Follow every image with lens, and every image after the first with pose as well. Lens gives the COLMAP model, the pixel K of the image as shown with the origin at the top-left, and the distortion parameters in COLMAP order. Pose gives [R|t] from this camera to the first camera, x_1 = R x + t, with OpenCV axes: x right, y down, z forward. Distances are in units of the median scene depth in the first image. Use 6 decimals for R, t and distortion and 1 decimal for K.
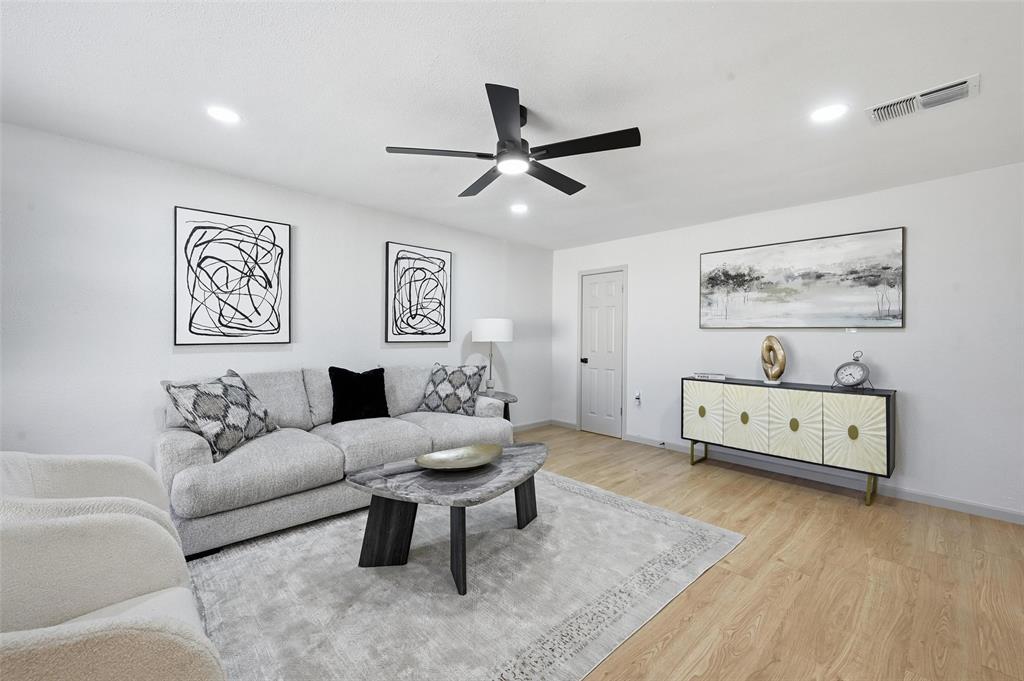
lens RADIAL K [[408.4, 0, 507.6], [0, 408.4, 331.2], [0, 0, 1]] dist [0.000647, 0.000244]
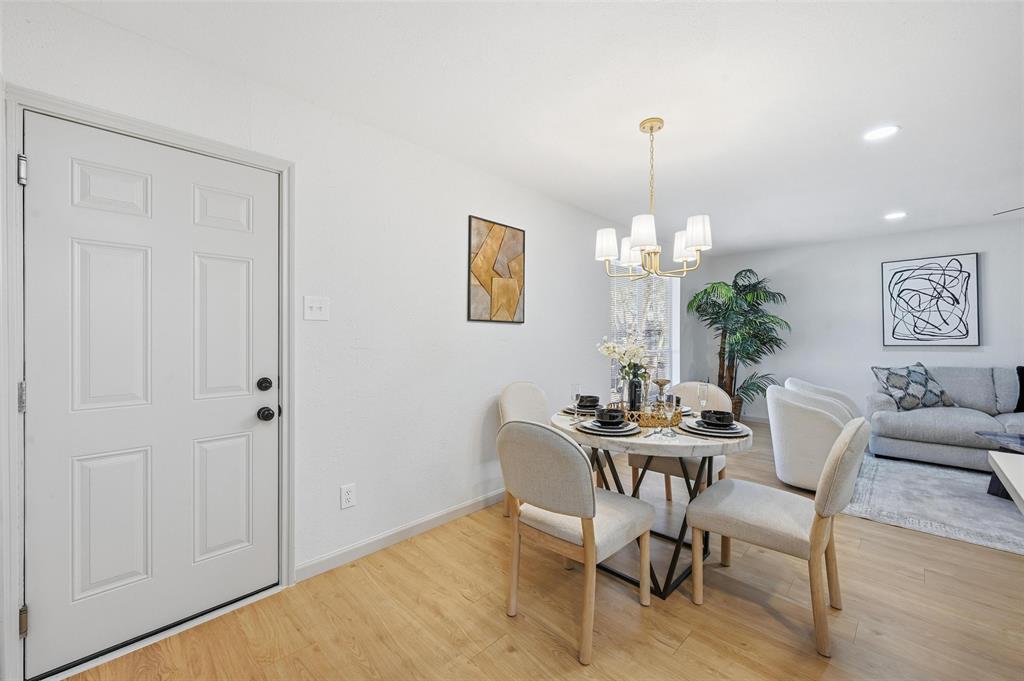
lens RADIAL K [[408.4, 0, 508.1], [0, 408.4, 335.9], [0, 0, 1]] dist [0.000647, 0.000244]
pose [[0.038039, -0.015584, -0.999155, 0.701830], [0.007183, 0.999857, -0.015321, 0.007329], [0.999250, -0.006594, 0.038145, -0.525221]]
